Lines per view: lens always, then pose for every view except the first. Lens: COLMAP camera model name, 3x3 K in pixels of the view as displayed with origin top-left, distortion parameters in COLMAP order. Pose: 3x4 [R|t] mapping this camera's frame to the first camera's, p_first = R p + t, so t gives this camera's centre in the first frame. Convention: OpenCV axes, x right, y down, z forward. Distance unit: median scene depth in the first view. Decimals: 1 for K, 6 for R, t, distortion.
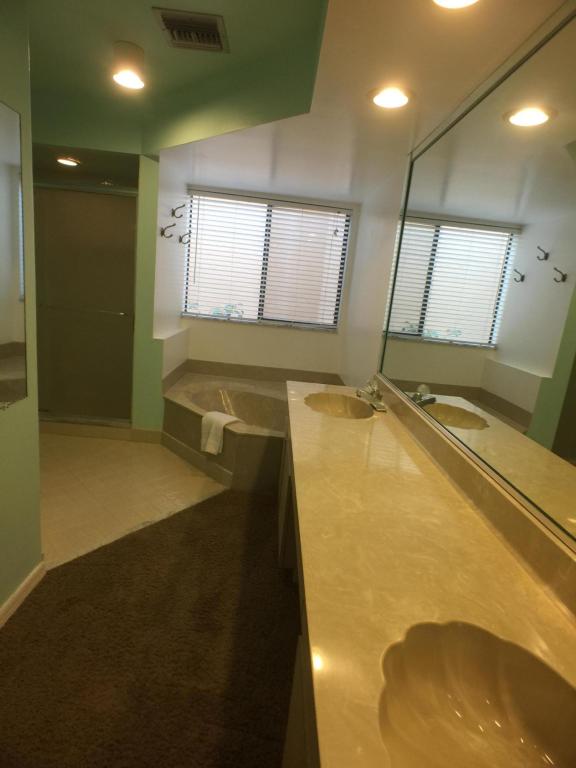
lens RADIAL K [[425.1, 0, 288.0], [0, 425.1, 384.0], [0, 0, 1]] dist [-0.043449, 0.036691]
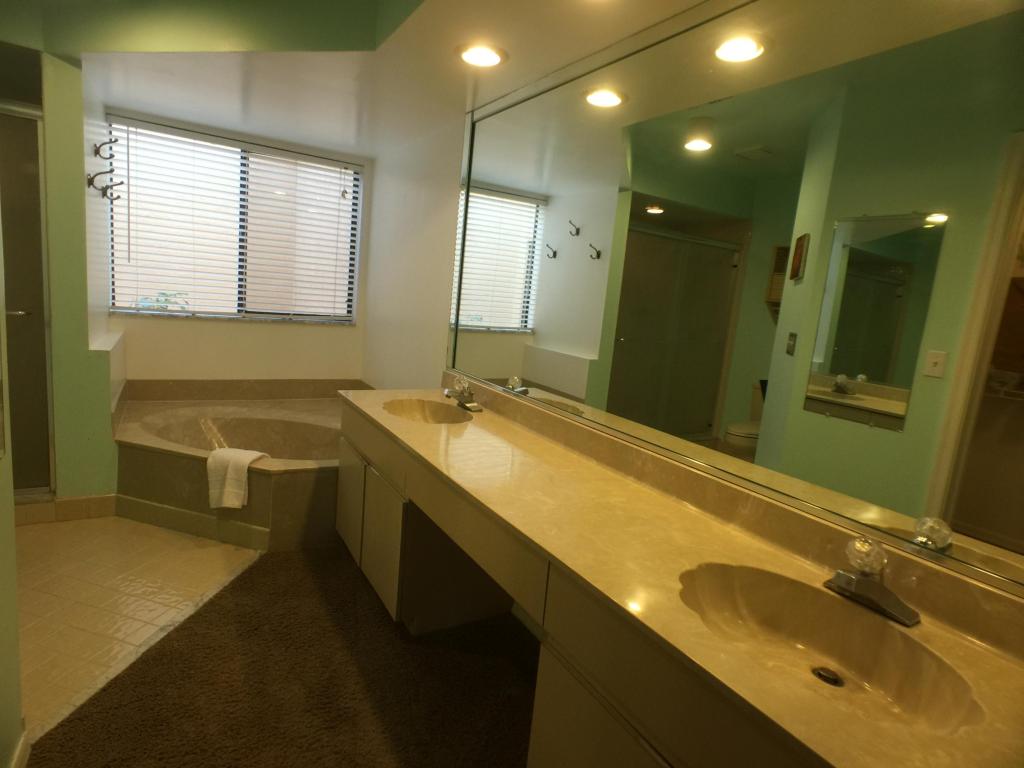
lens RADIAL K [[564.0, 0, 512.0], [0, 564.0, 384.0], [0, 0, 1]] dist [0.000931, 0.002256]
pose [[0.871401, -0.105889, 0.479006, -0.169837], [0.110834, 0.993675, 0.018033, -0.003220], [-0.477886, 0.037377, 0.877626, -0.030821]]
